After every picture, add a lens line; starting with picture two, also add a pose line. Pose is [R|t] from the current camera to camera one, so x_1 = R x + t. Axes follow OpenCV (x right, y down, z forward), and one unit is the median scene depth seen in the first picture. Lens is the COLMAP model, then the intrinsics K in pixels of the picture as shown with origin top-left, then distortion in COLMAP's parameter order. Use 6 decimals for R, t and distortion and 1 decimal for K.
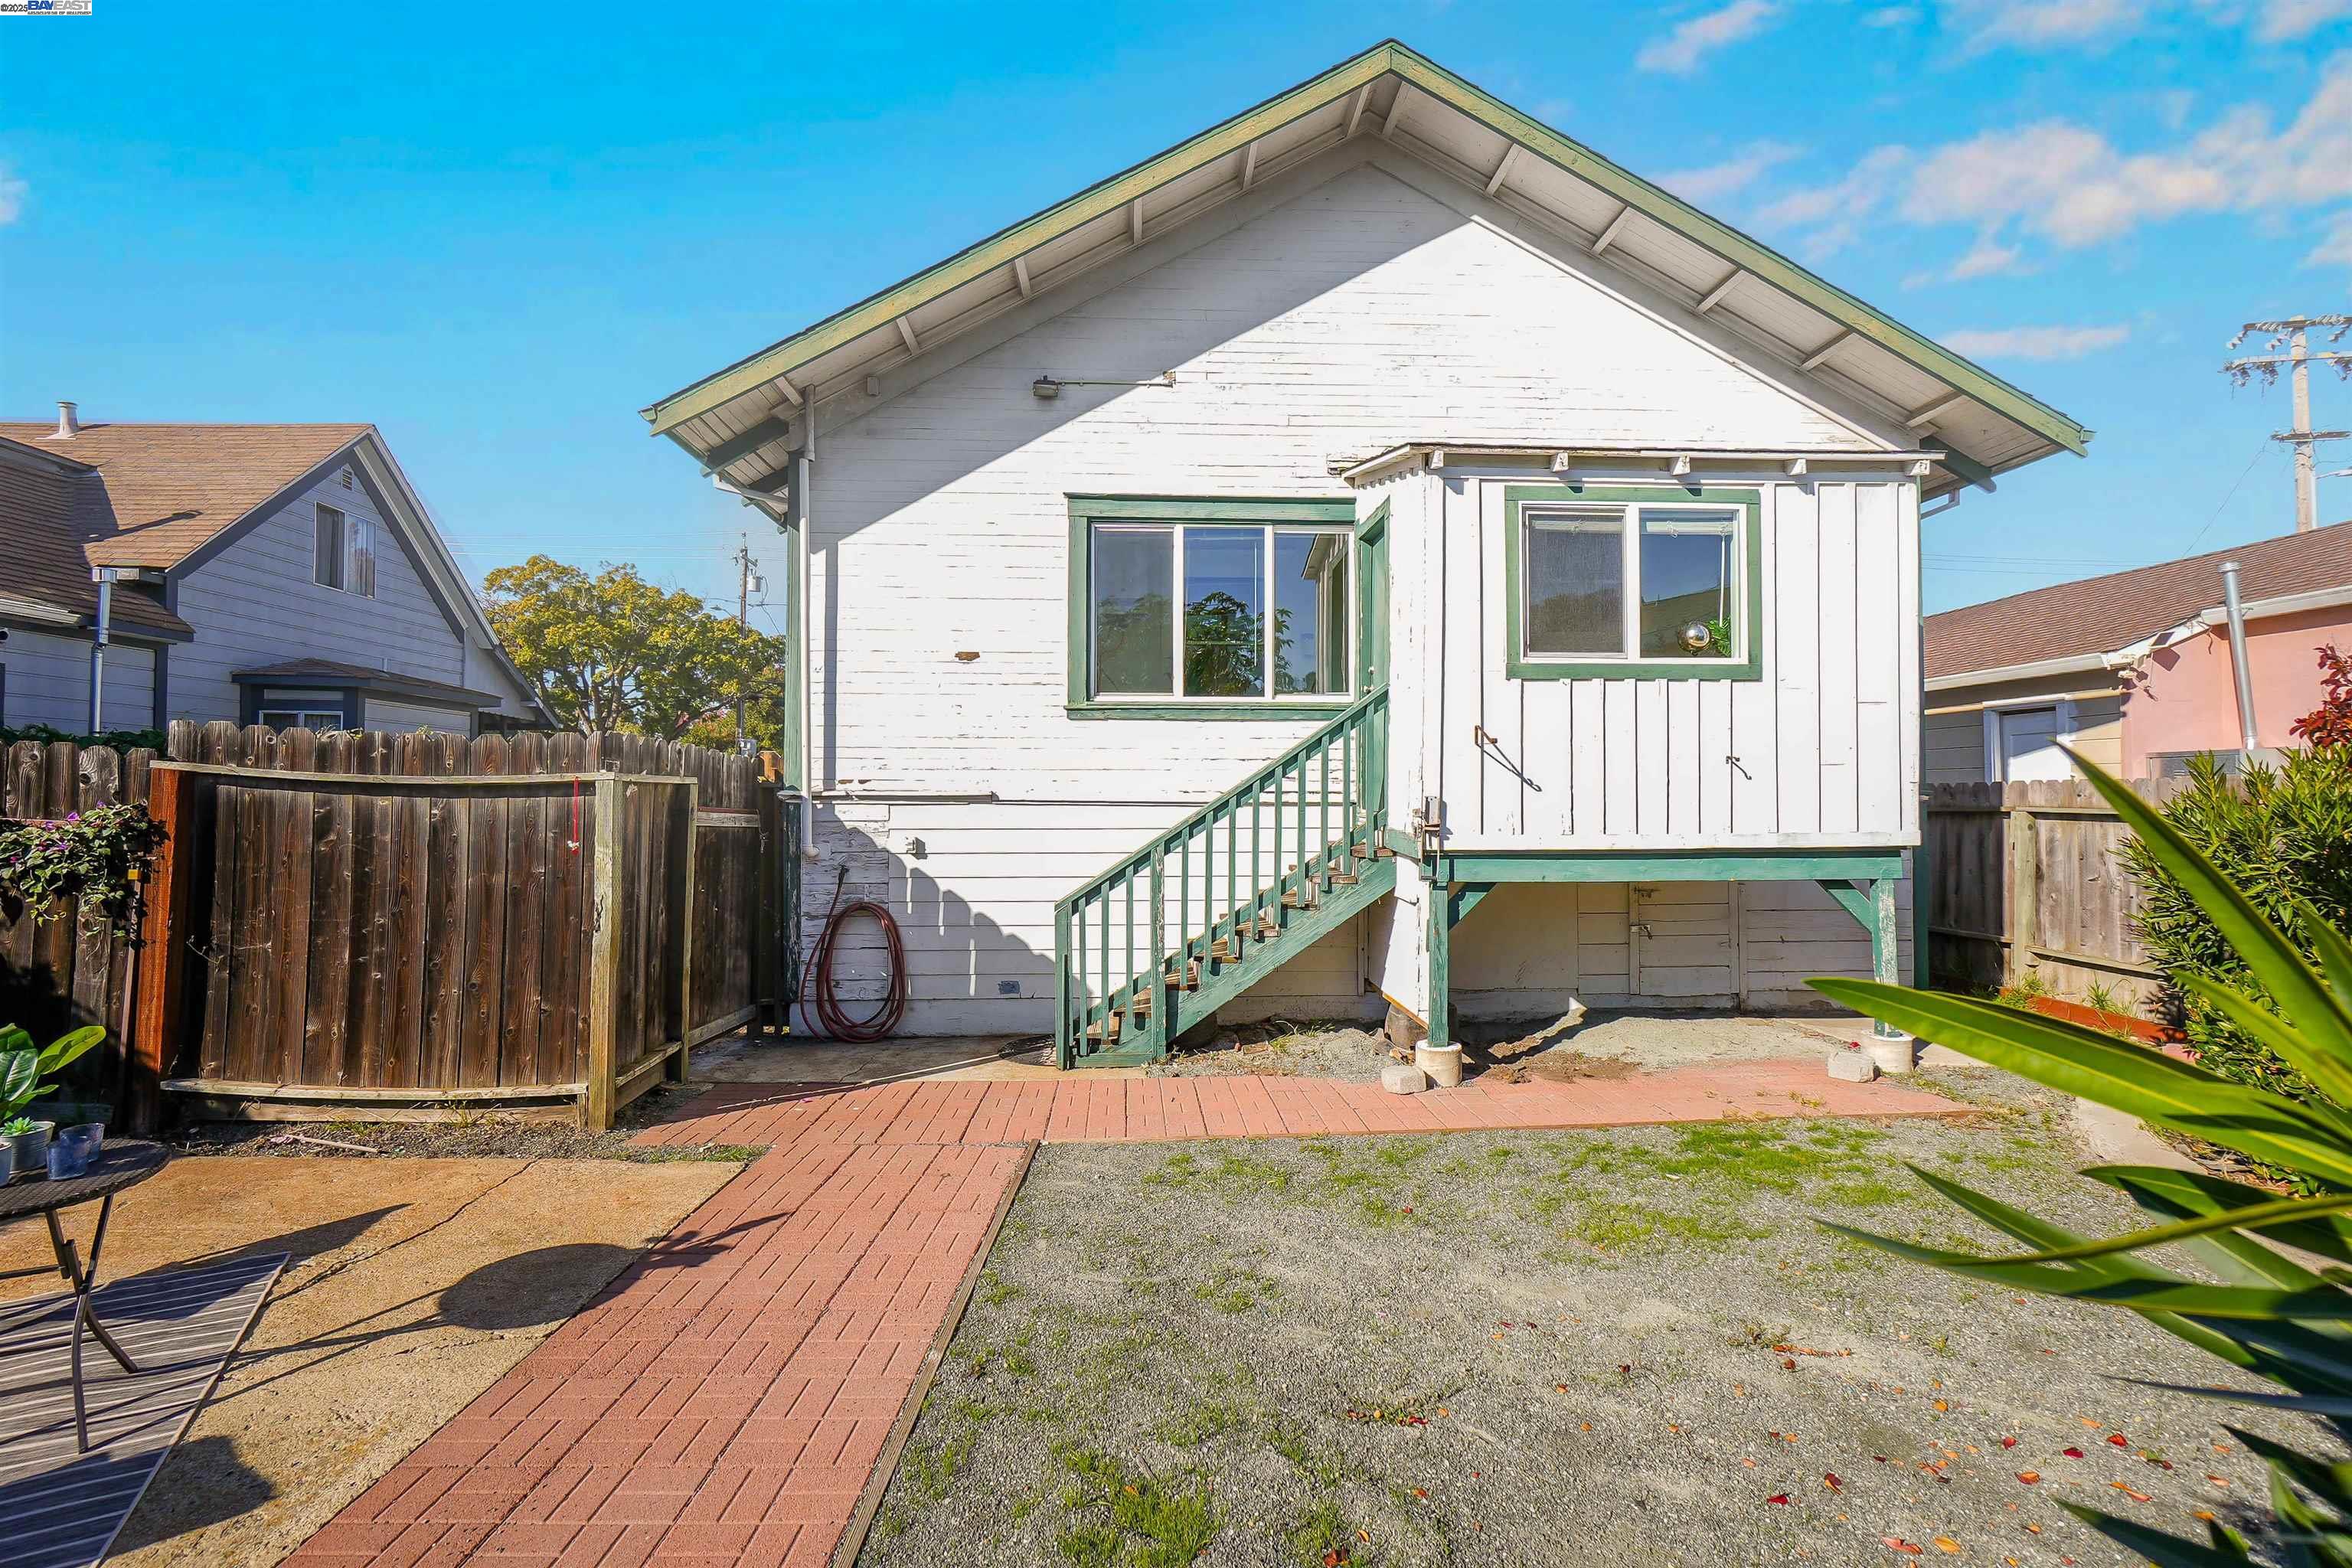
lens RADIAL K [[1020.3, 0, 1172.8], [0, 1020.3, 781.4], [0, 0, 1]] dist [-0.003808, 0.000167]
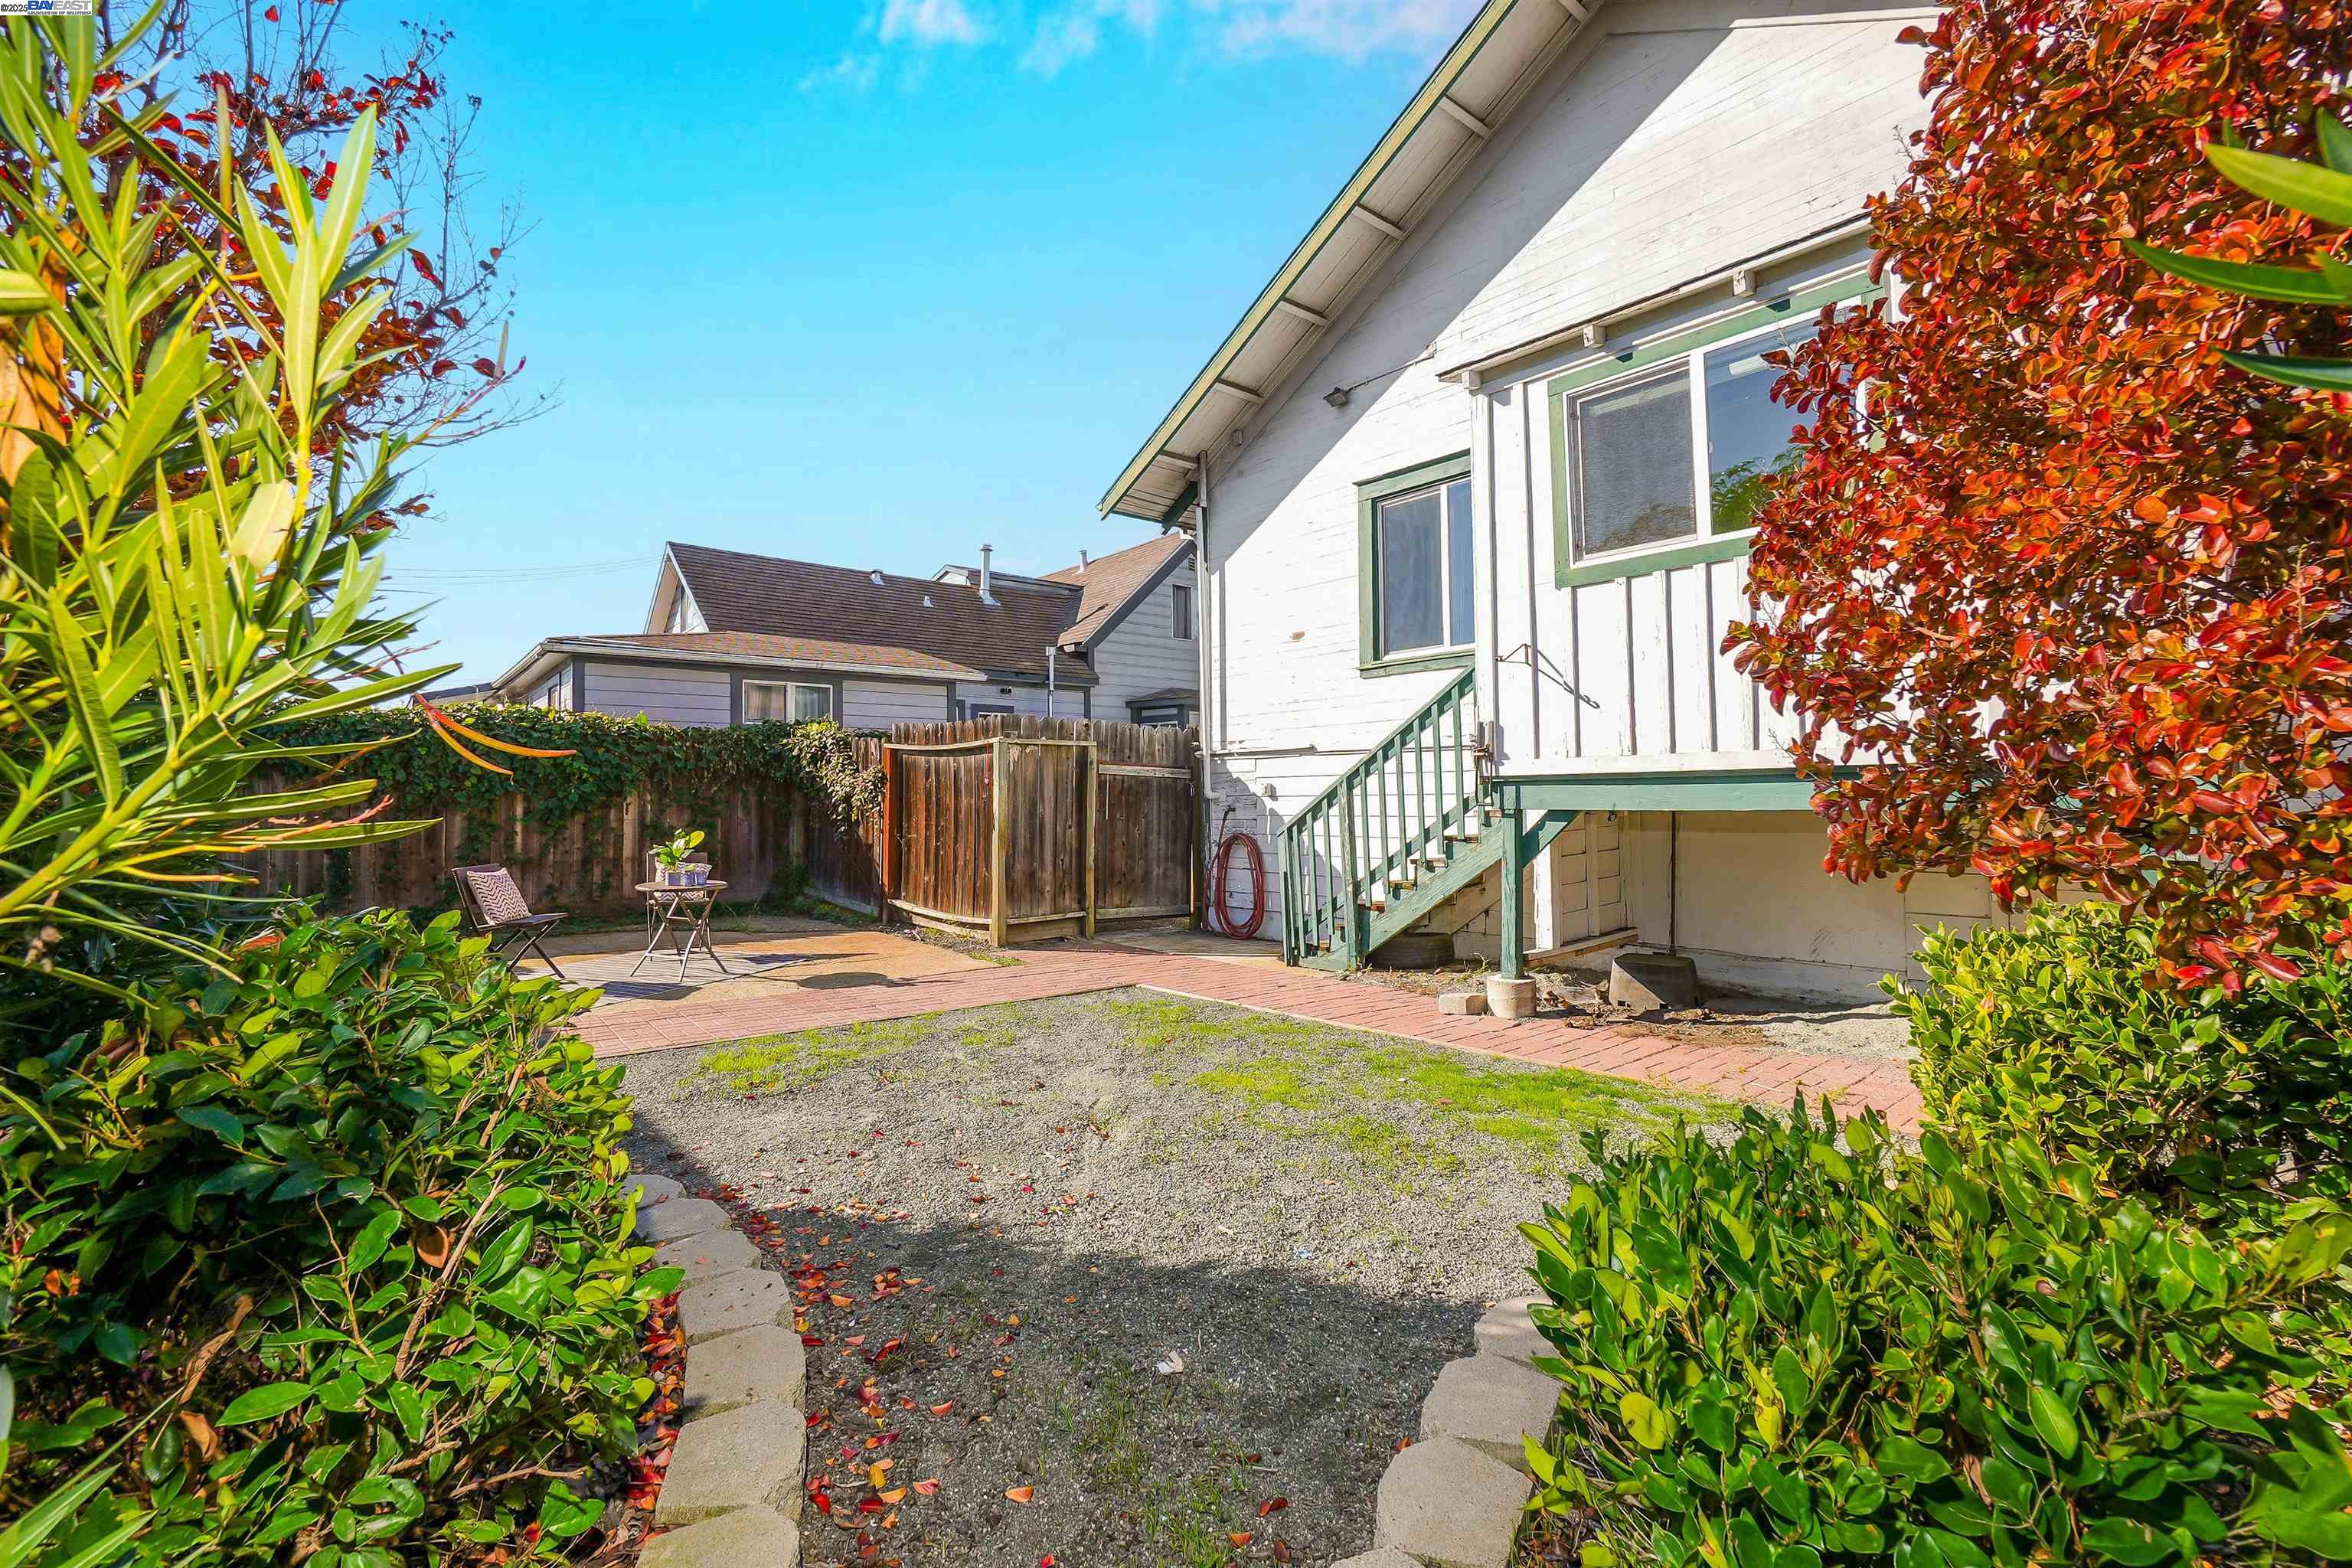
lens RADIAL K [[1020.3, 0, 1189.2], [0, 1020.3, 792.1], [0, 0, 1]] dist [-0.003808, 0.000167]
pose [[0.624758, -0.012682, -0.780715, 0.759208], [0.024172, 0.999703, 0.003104, 0.065666], [0.780444, -0.020811, 0.624879, 0.143730]]
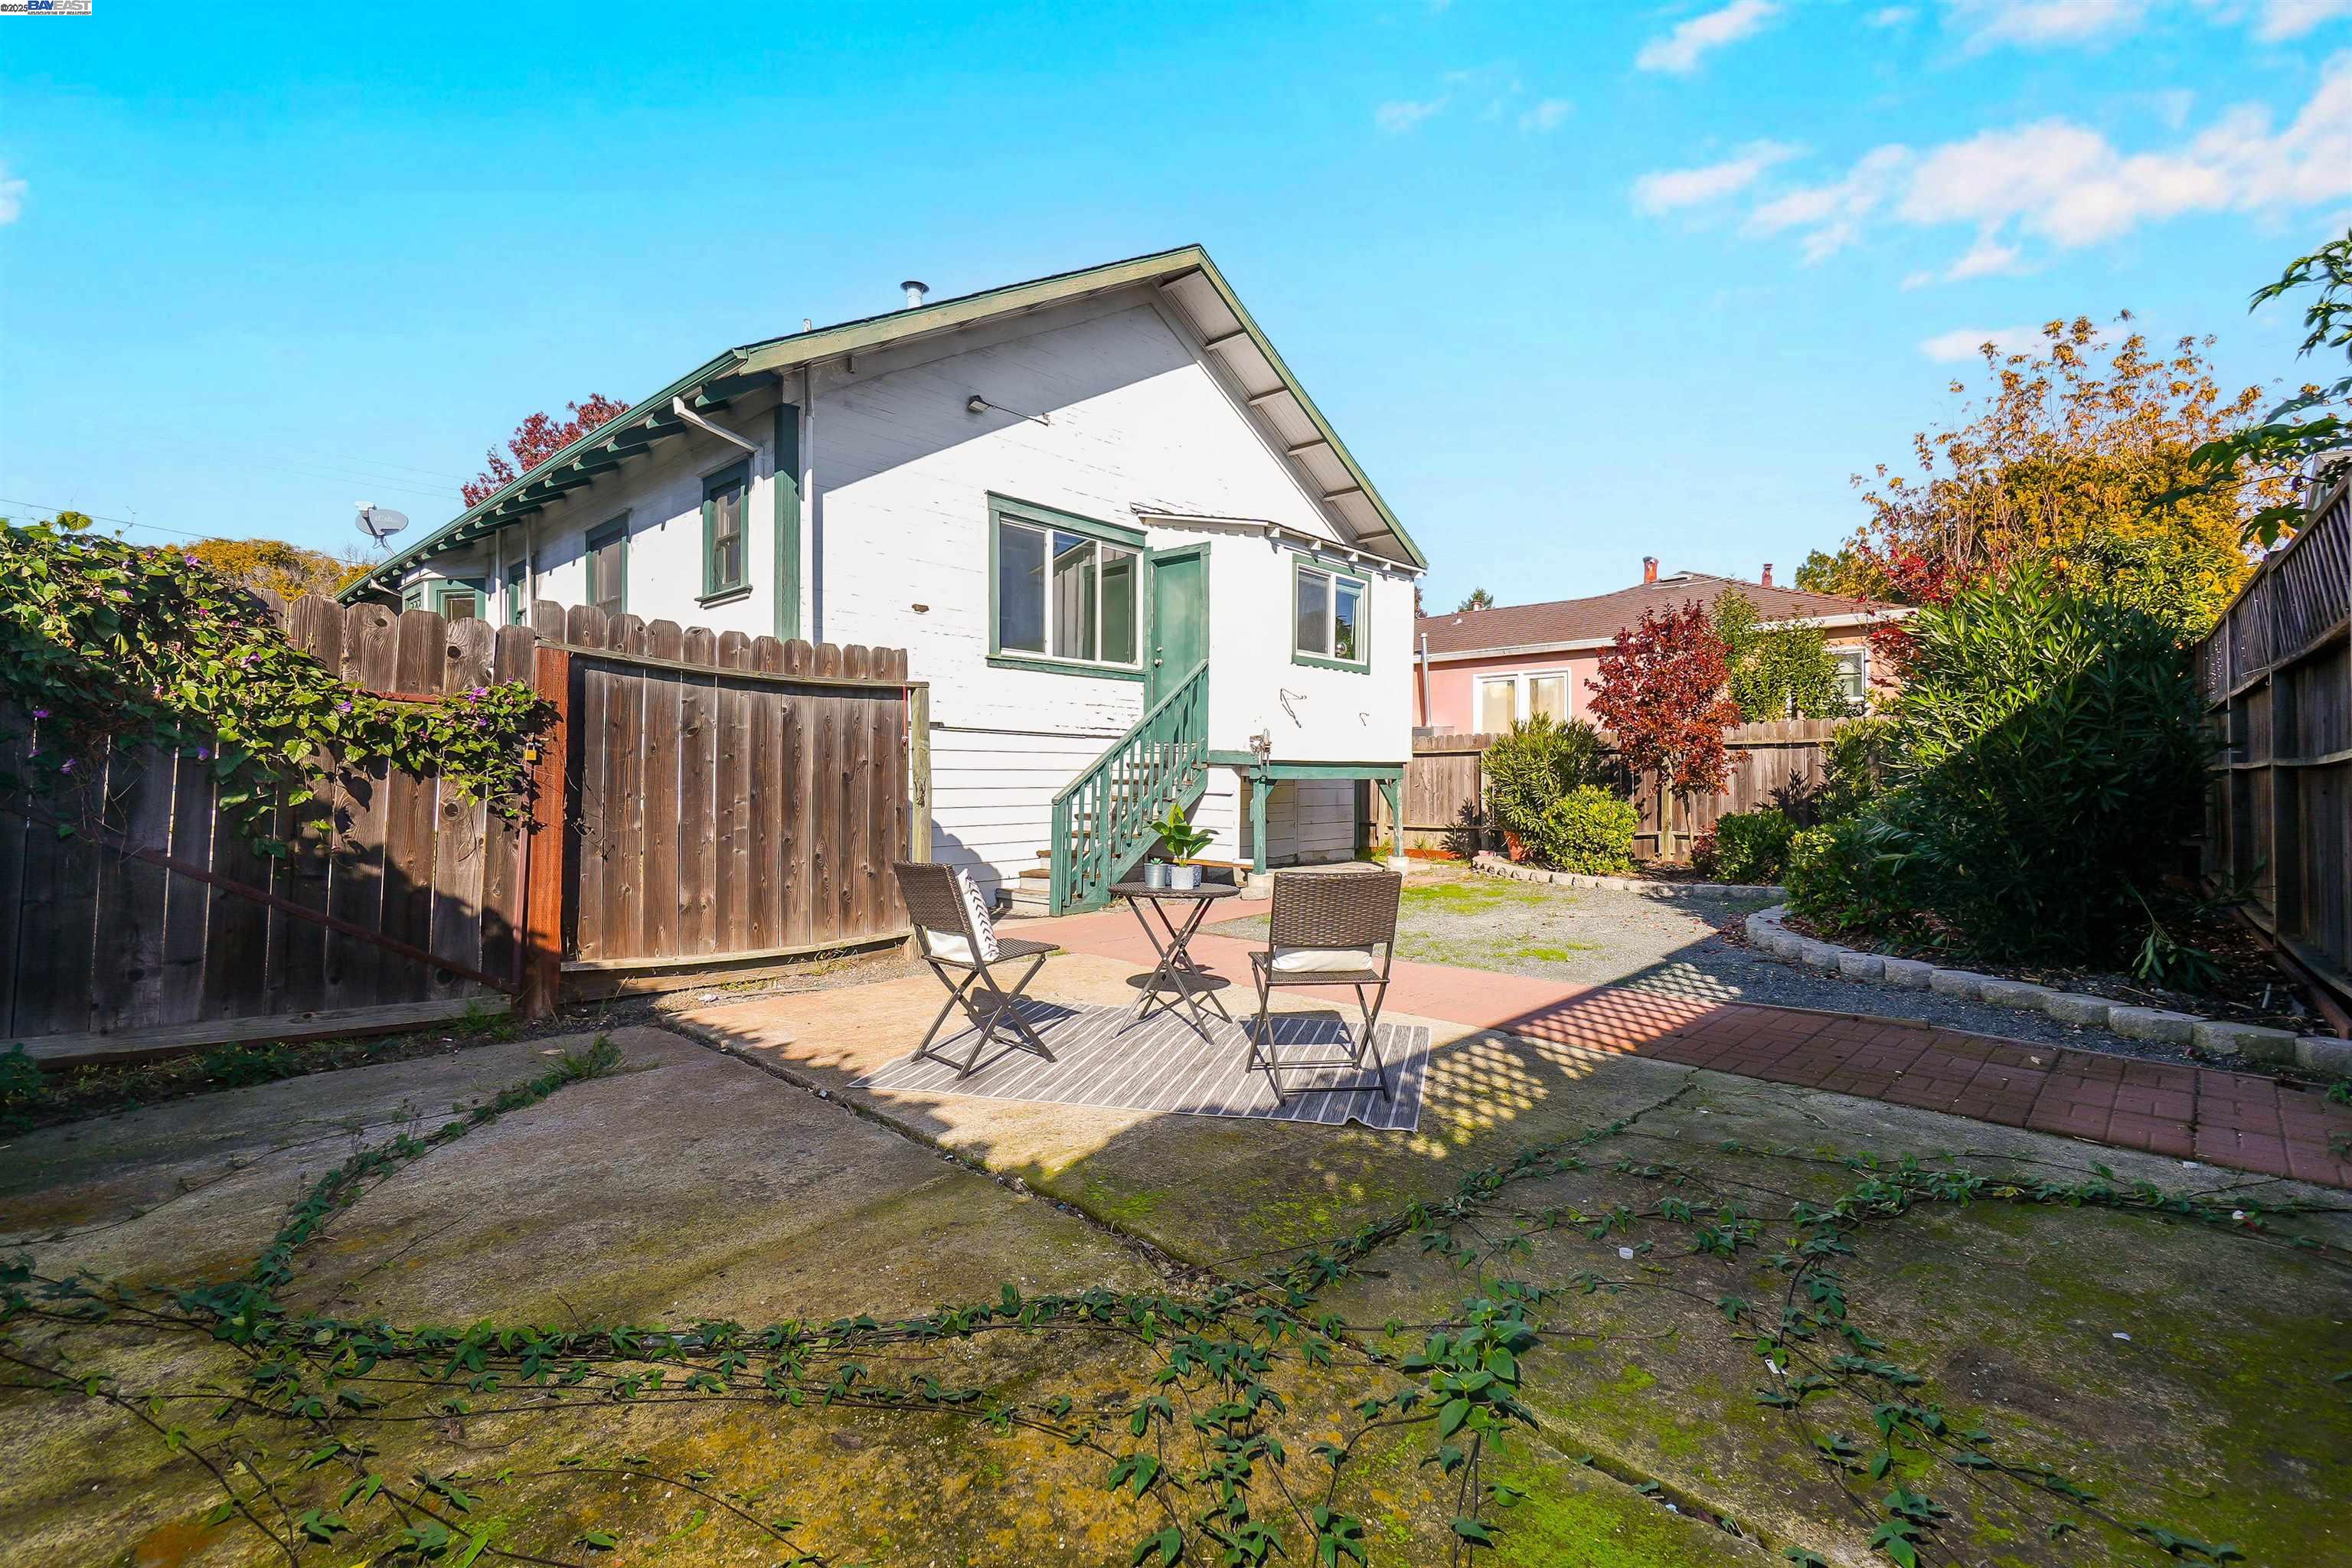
lens RADIAL K [[1020.3, 0, 1169.5], [0, 1020.3, 783.3], [0, 0, 1]] dist [-0.003808, 0.000167]
pose [[0.710882, -0.003491, 0.703303, -0.959218], [-0.010843, 0.999814, 0.015923, 0.072939], [-0.703228, -0.018945, 0.710712, -0.096009]]
